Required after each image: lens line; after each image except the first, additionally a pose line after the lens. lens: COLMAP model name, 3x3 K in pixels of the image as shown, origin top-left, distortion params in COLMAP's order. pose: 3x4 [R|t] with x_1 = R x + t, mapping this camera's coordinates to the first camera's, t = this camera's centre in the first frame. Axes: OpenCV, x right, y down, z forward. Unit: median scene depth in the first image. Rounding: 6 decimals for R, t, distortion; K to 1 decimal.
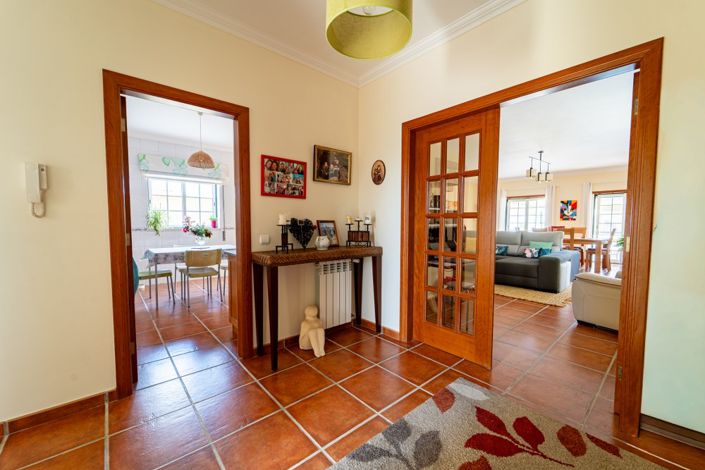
lens RADIAL K [[284.6, 0, 352.8], [0, 284.6, 236.9], [0, 0, 1]] dist [0.006183, 0.000083]
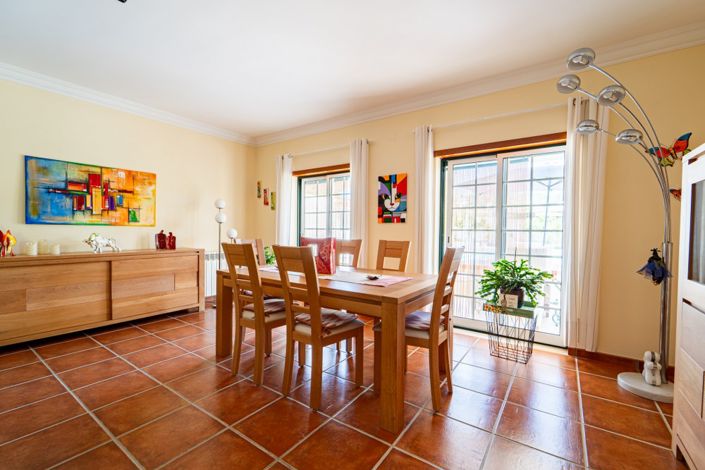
lens RADIAL K [[306.8, 0, 347.4], [0, 306.8, 235.8], [0, 0, 1]] dist [-0.004669, -0.000352]
pose [[0.970370, 0.004536, 0.241583, 0.615713], [0.003207, 0.999494, -0.031645, -0.026708], [-0.241604, 0.031482, 0.969864, 0.616895]]
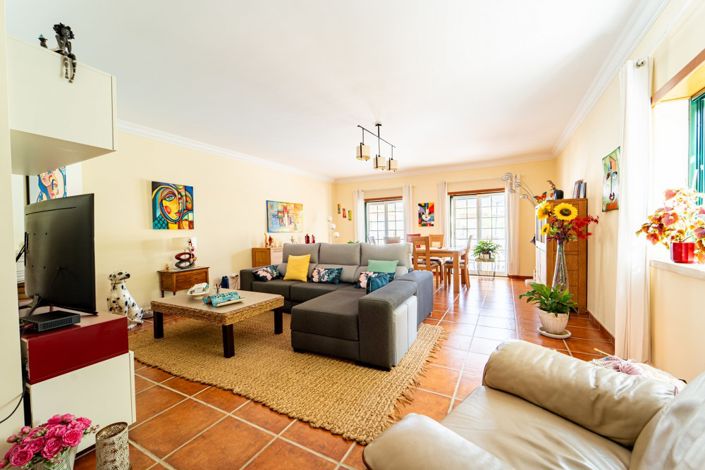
lens RADIAL K [[284.6, 0, 350.7], [0, 284.6, 236.5], [0, 0, 1]] dist [0.006183, 0.000083]
pose [[0.939373, -0.028526, 0.341708, 0.267626], [0.040214, 0.998822, -0.027167, -0.014940], [-0.340530, 0.039262, 0.939414, 0.300503]]
